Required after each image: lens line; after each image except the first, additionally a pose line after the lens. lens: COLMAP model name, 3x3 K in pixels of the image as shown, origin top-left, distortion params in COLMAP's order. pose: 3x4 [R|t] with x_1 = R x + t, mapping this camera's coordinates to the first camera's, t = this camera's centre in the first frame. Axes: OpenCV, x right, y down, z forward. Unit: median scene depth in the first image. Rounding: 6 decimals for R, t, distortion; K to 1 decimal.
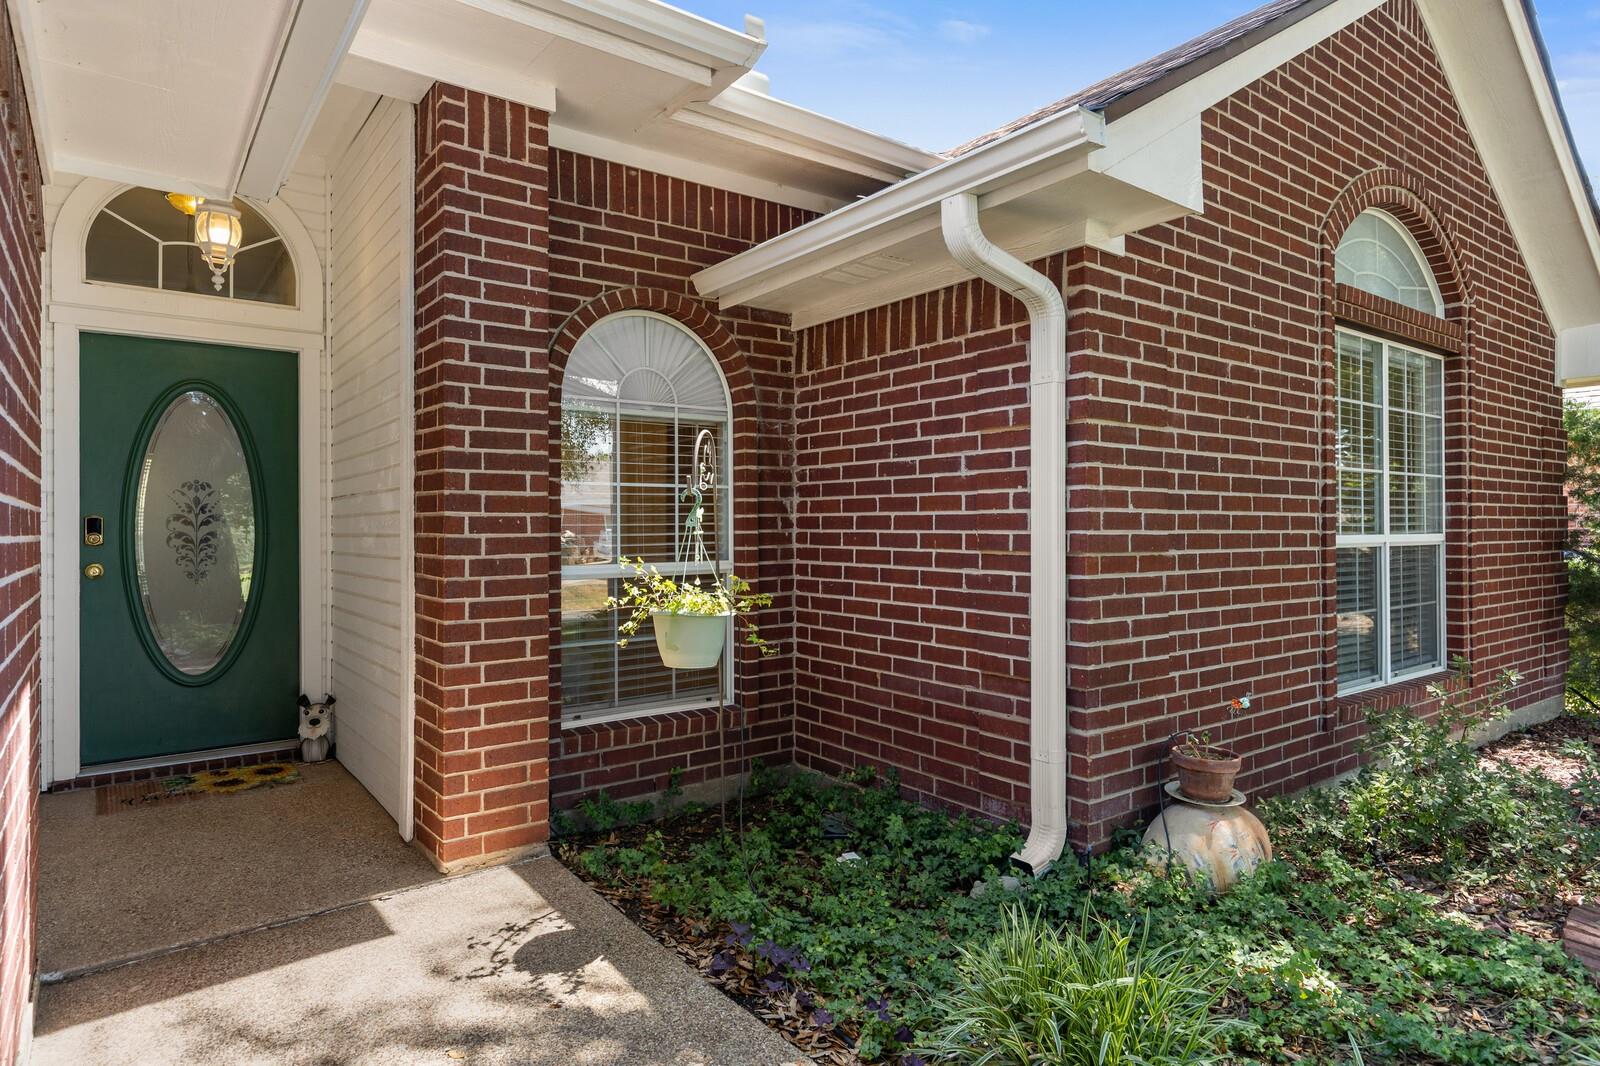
lens RADIAL K [[916.9, 0, 802.1], [0, 916.9, 524.6], [0, 0, 1]] dist [0.007132, 0.000783]
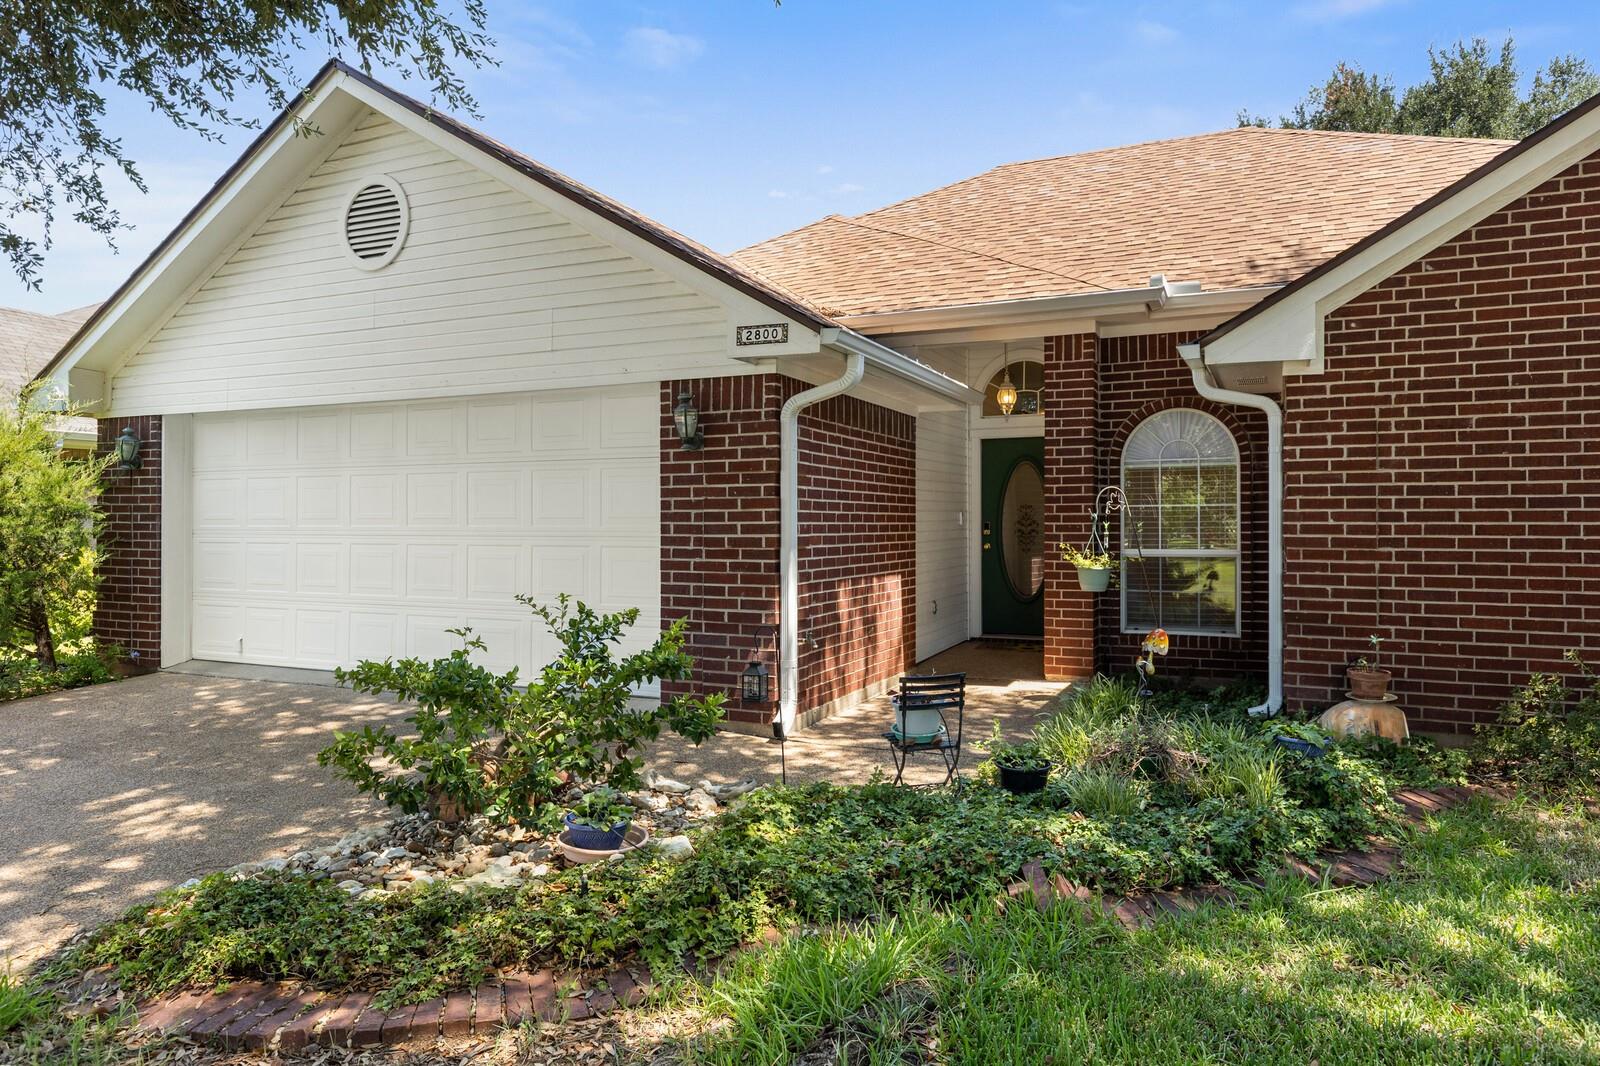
lens RADIAL K [[1007.2, 0, 800.1], [0, 1007.2, 529.0], [0, 0, 1]] dist [0.000275, 0.000048]
pose [[0.481480, 0.008595, -0.876415, 1.438632], [0.005033, 0.999908, 0.012571, -0.031214], [0.876442, -0.010464, 0.481393, -0.710911]]
